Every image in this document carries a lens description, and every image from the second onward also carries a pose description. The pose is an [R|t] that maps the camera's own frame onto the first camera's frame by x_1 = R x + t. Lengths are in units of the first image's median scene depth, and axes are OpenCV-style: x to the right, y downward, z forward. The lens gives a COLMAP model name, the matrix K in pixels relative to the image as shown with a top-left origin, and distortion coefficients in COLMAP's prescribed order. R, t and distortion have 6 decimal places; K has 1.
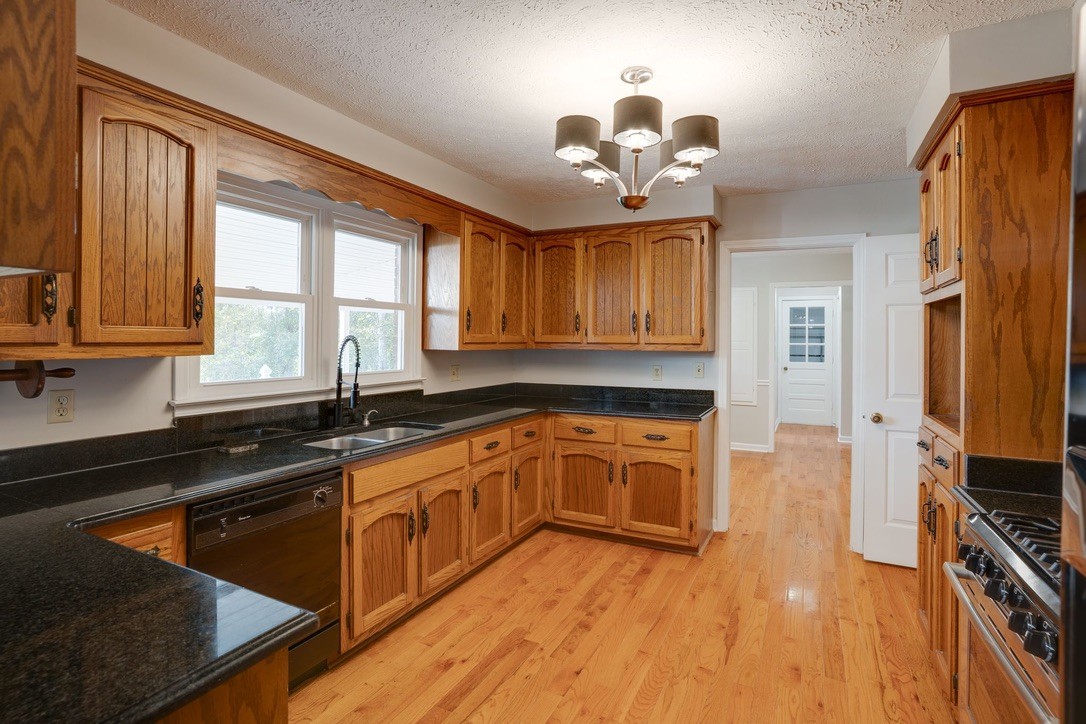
lens RADIAL K [[516.4, 0, 540.4], [0, 516.4, 340.6], [0, 0, 1]] dist [-0.001521, -0.000124]
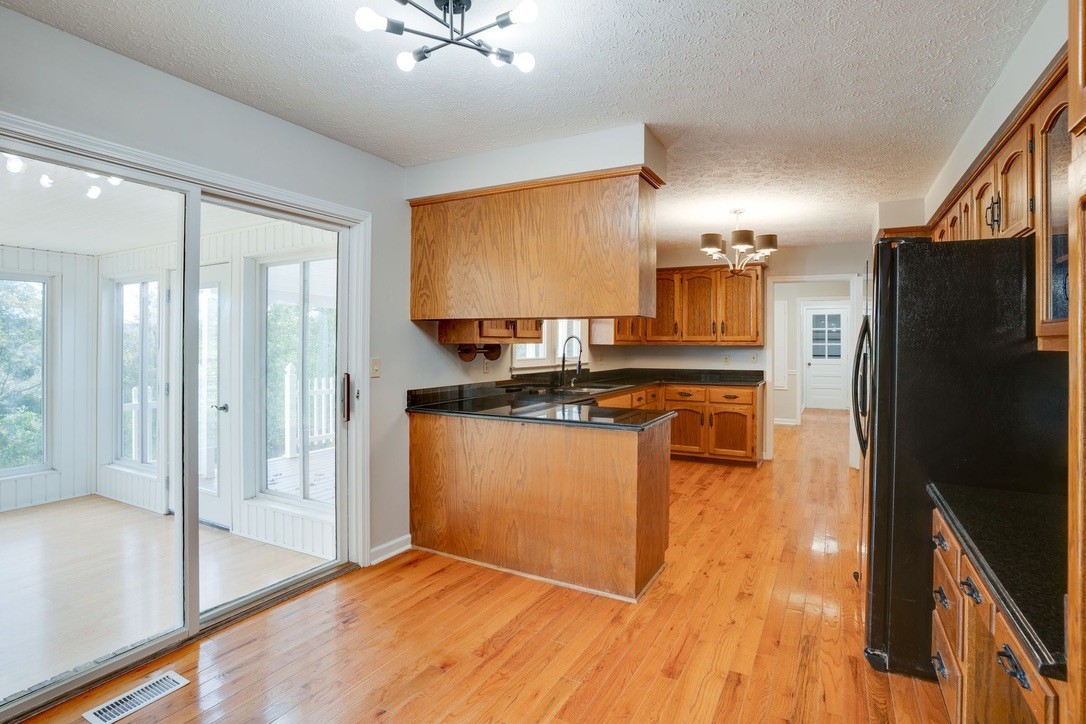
lens RADIAL K [[544.6, 0, 546.9], [0, 544.6, 344.0], [0, 0, 1]] dist [-0.000122, -0.000061]
pose [[0.999977, -0.003360, -0.005972, -0.338704], [0.003332, 0.999984, -0.004627, 0.022041], [0.005987, 0.004607, 0.999971, -0.717883]]
